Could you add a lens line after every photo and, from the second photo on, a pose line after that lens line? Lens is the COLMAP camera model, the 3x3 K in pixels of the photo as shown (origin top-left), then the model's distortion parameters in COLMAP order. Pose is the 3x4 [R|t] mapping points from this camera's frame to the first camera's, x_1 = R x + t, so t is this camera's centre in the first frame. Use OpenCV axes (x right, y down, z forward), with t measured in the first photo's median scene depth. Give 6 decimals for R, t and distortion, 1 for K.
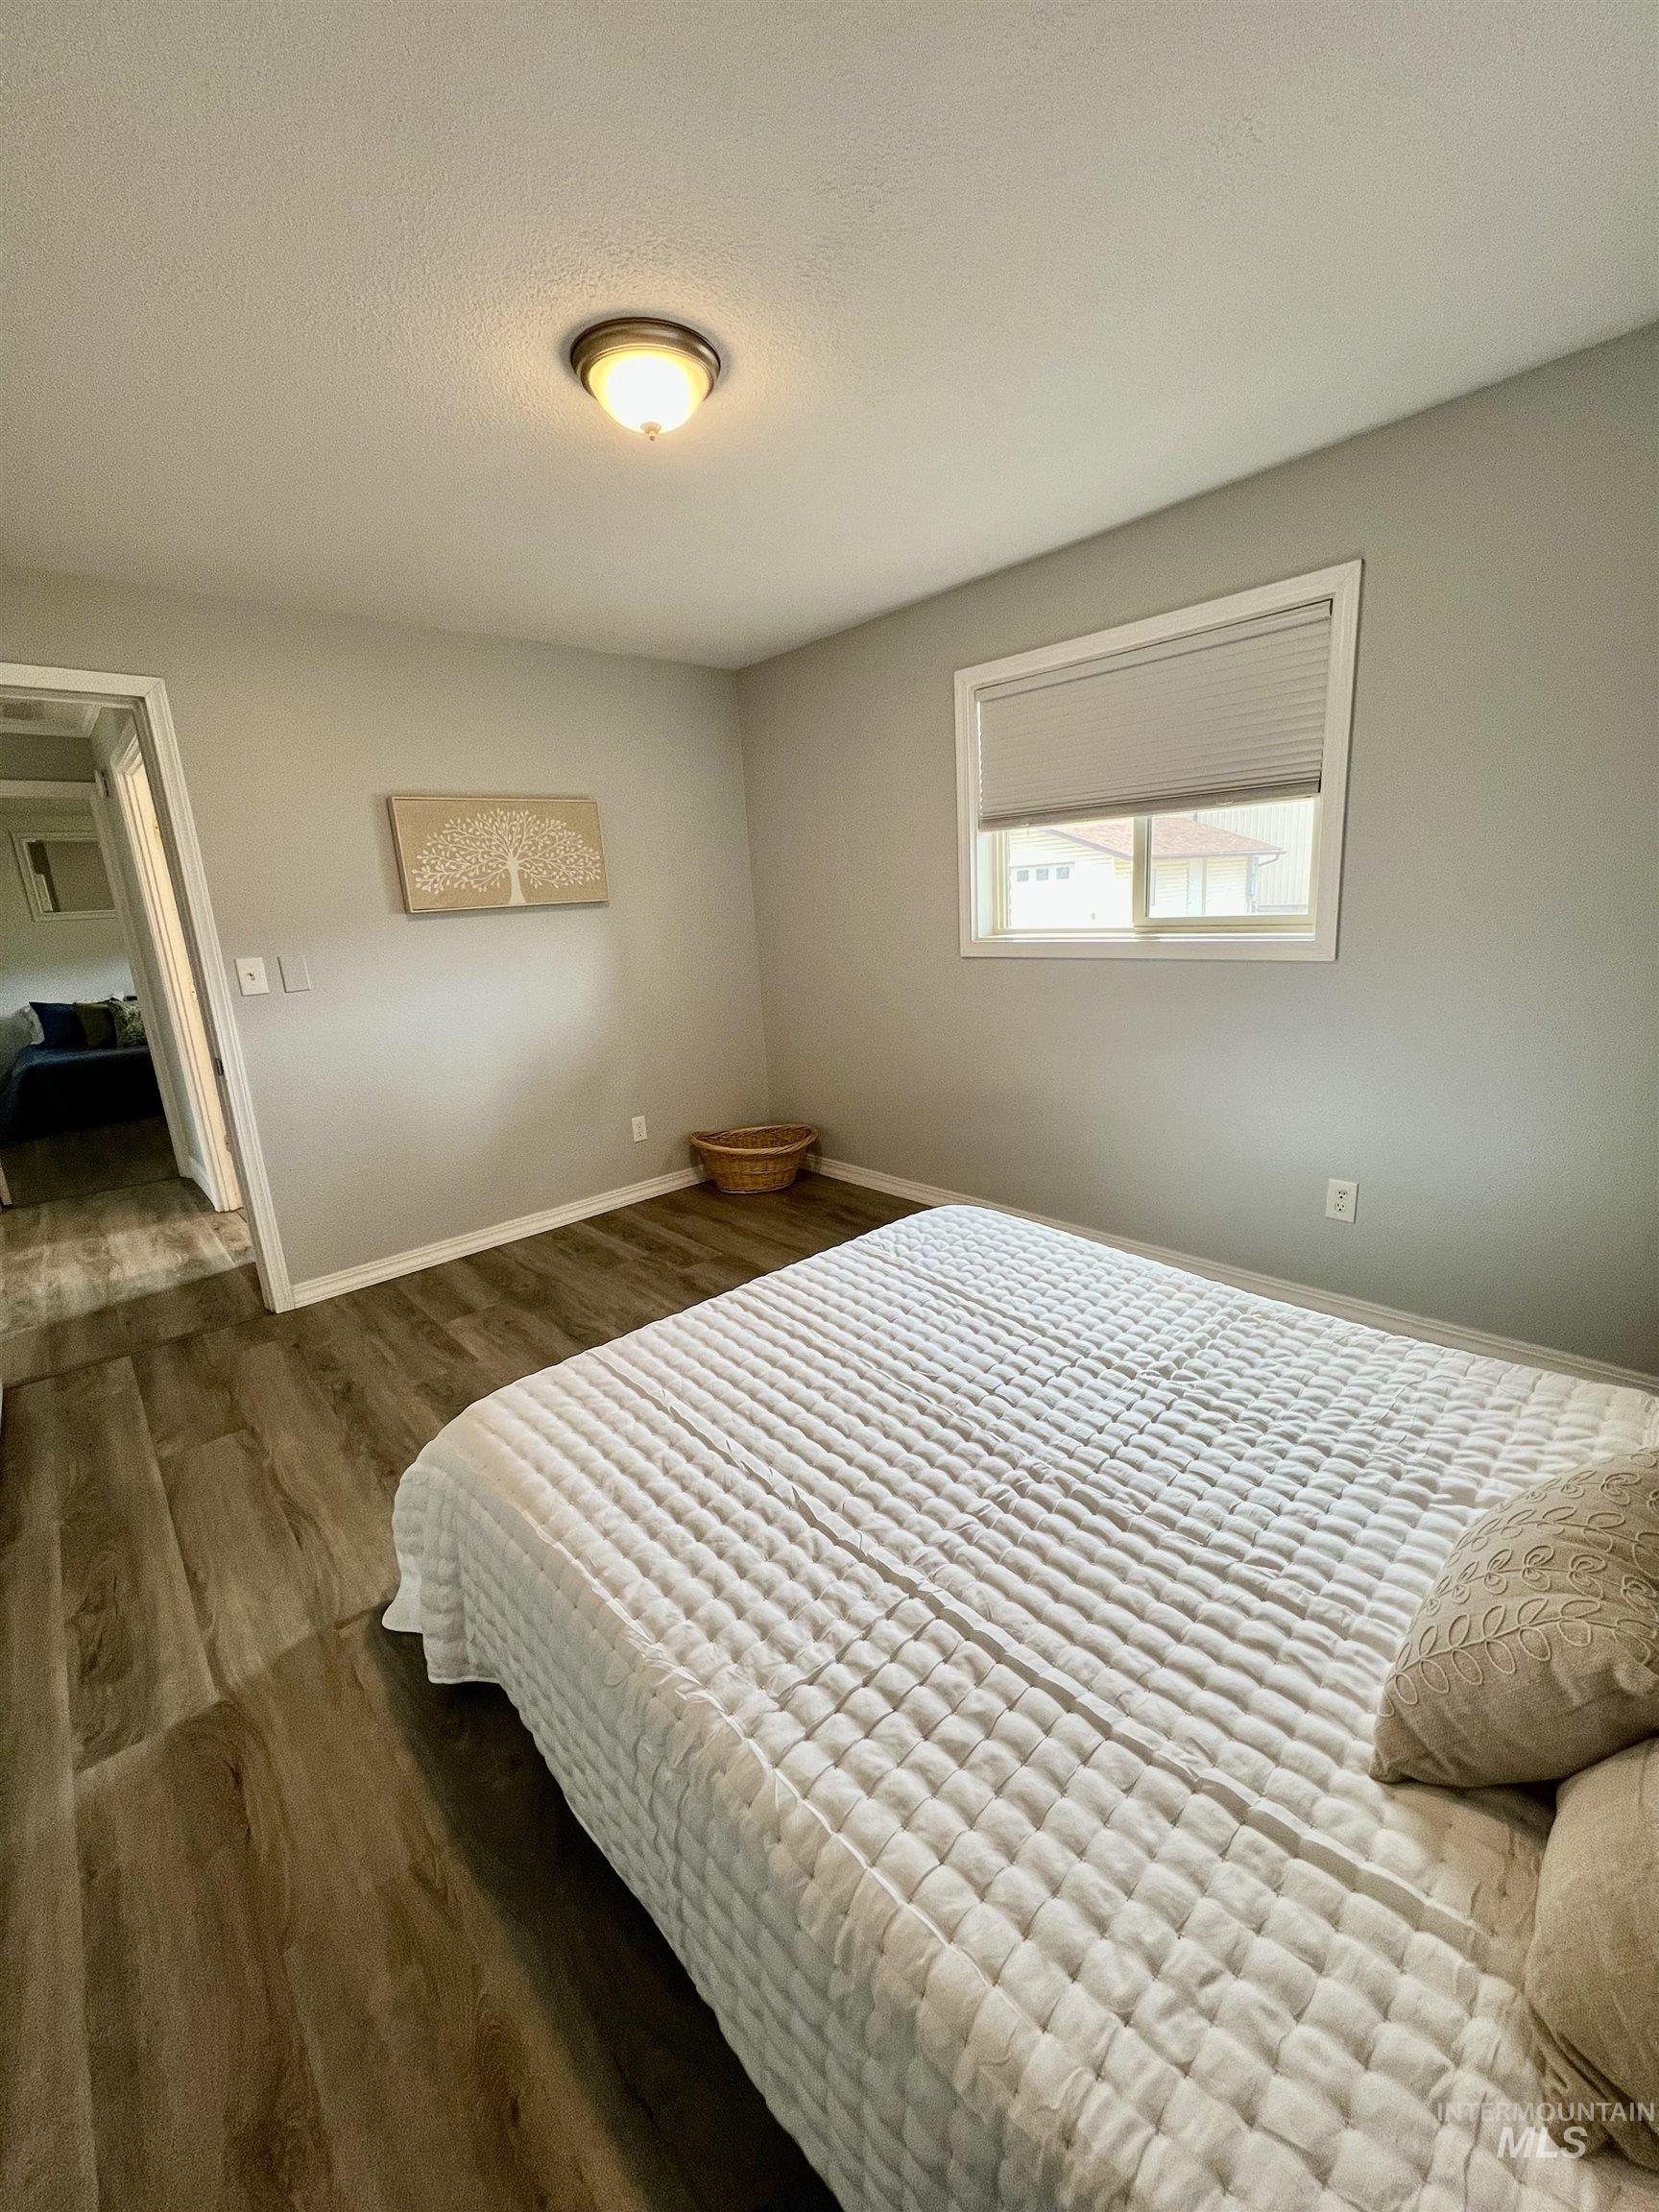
lens RADIAL K [[882.2, 0, 829.5], [0, 882.2, 1106.0], [0, 0, 1]] dist [0.000004, -0.000004]
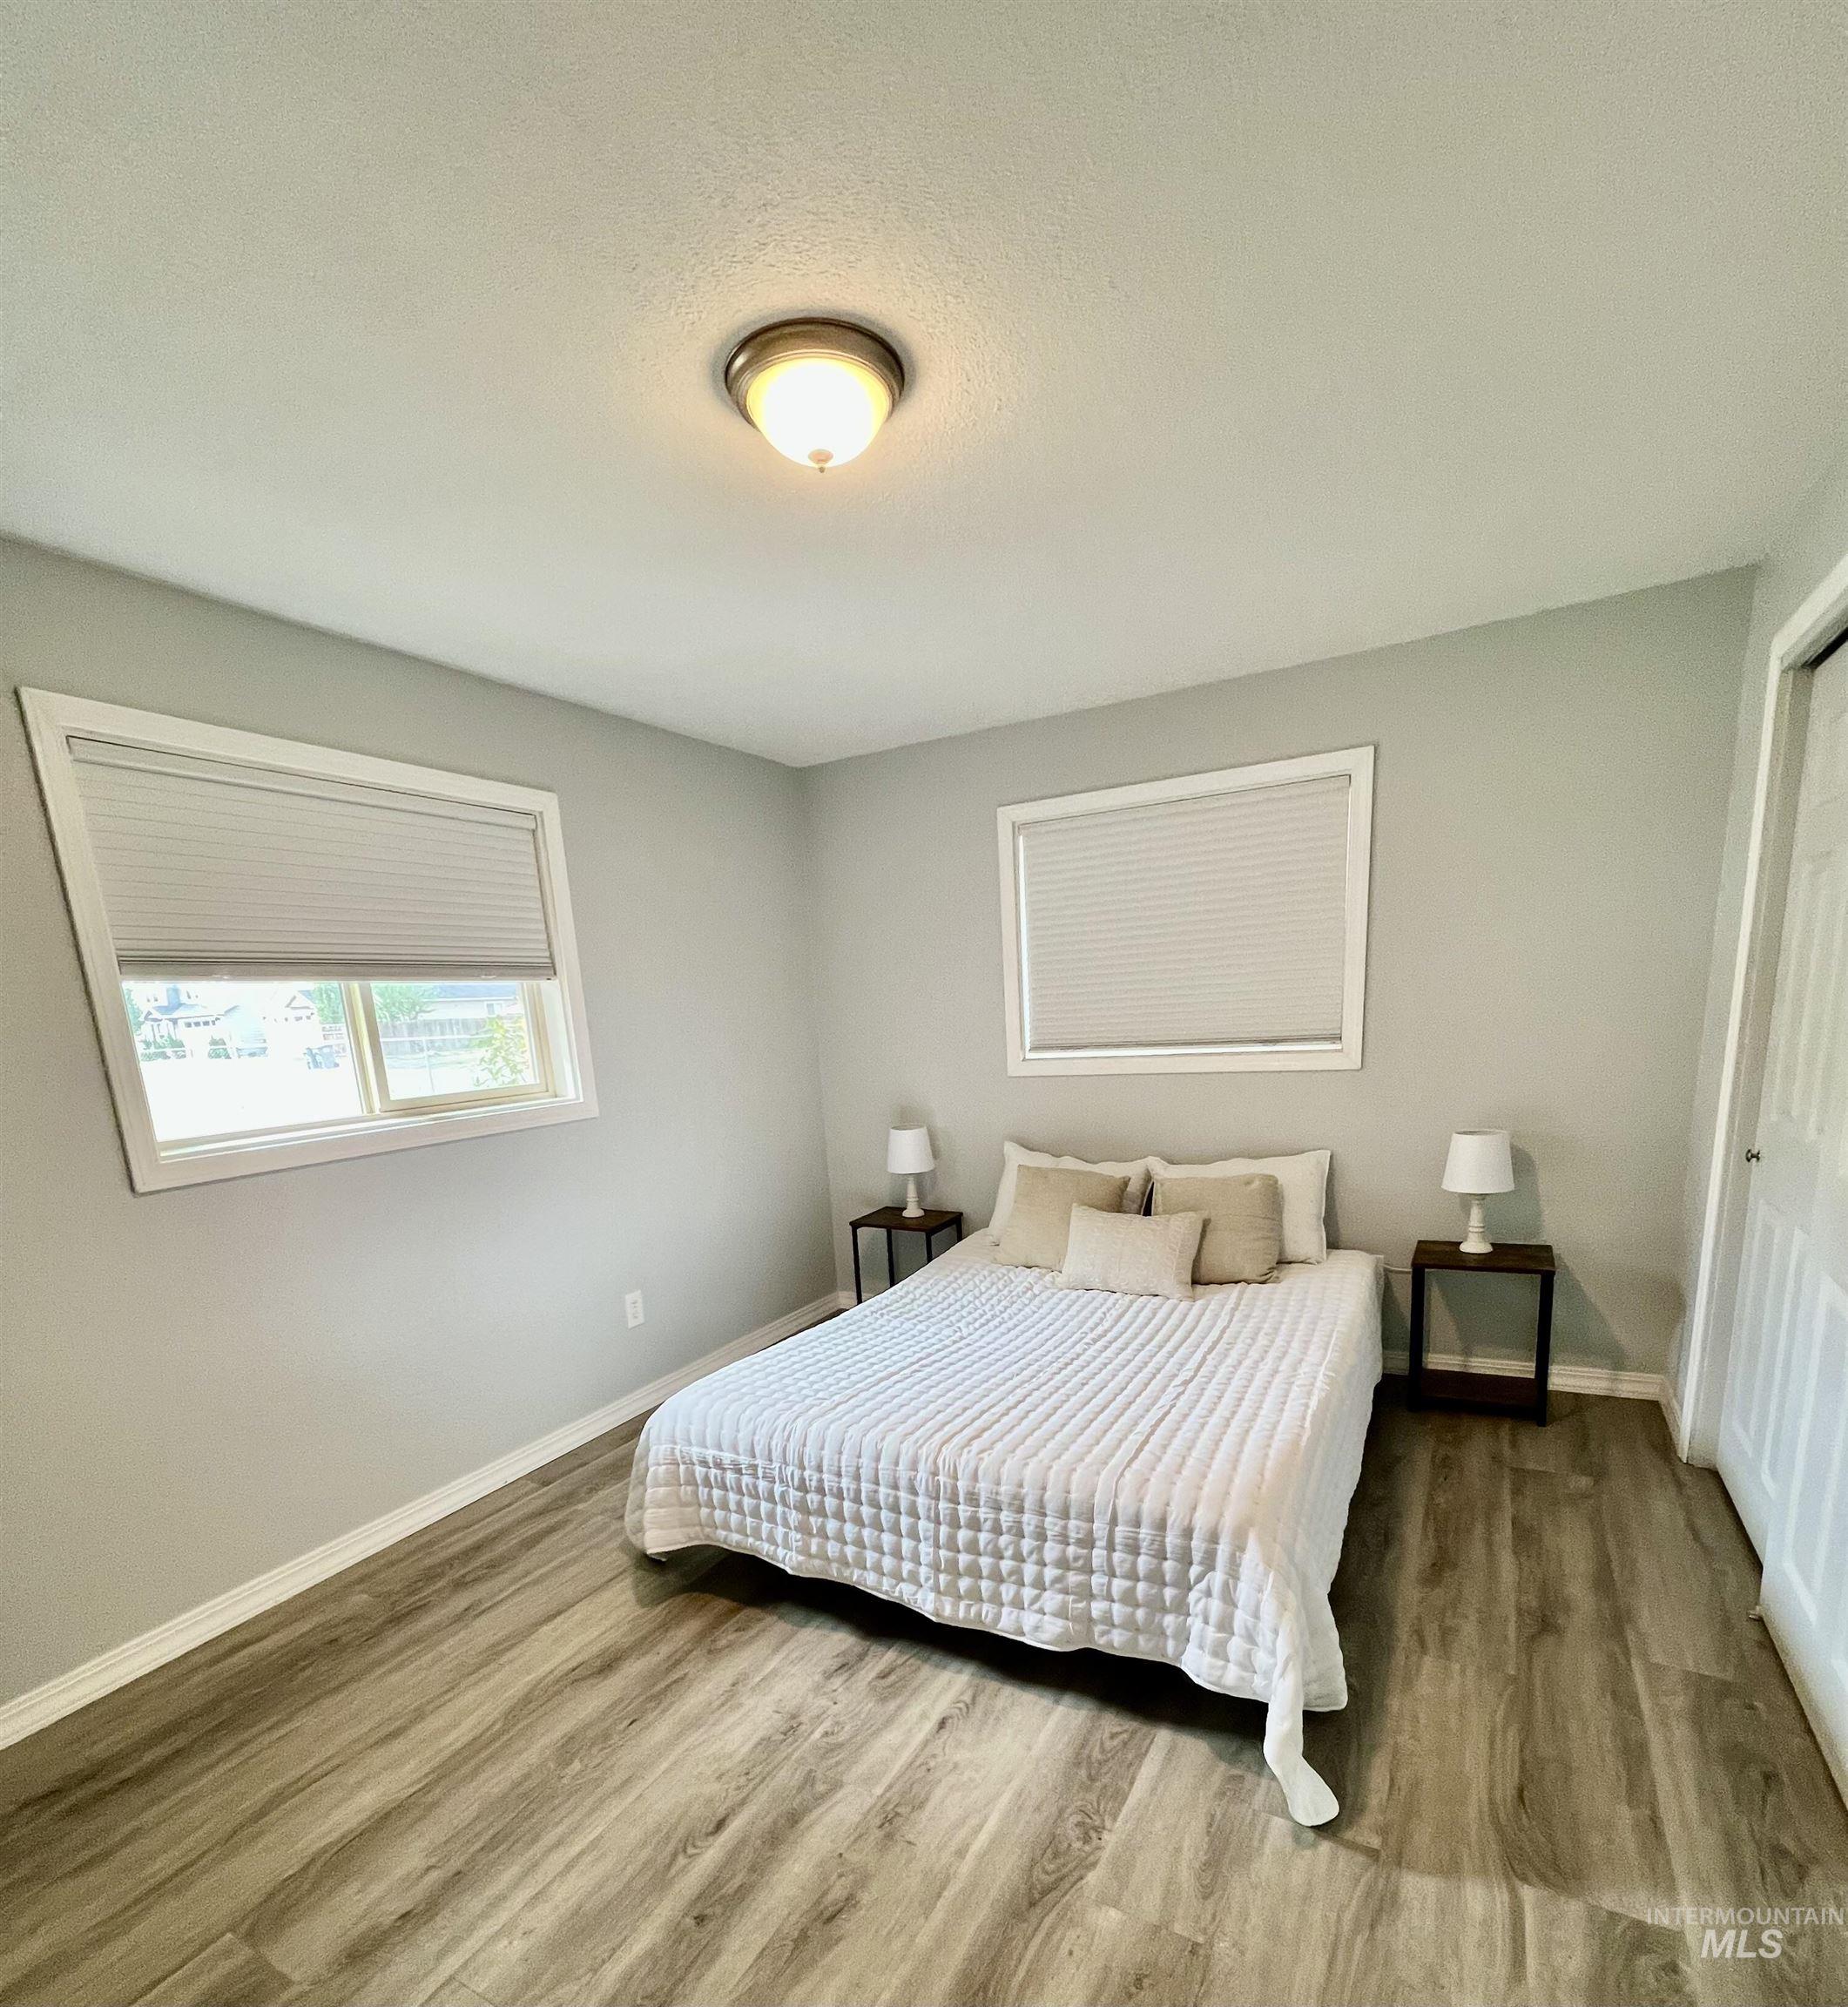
lens RADIAL K [[1279.3, 0, 924.0], [0, 1279.3, 1003.5], [0, 0, 1]] dist [-0.003998, -0.001479]
pose [[-0.399500, 0.095959, 0.911697, -1.503672], [0.301642, 0.952888, 0.031883, -0.281642], [-0.865686, 0.287743, -0.409624, 1.600511]]
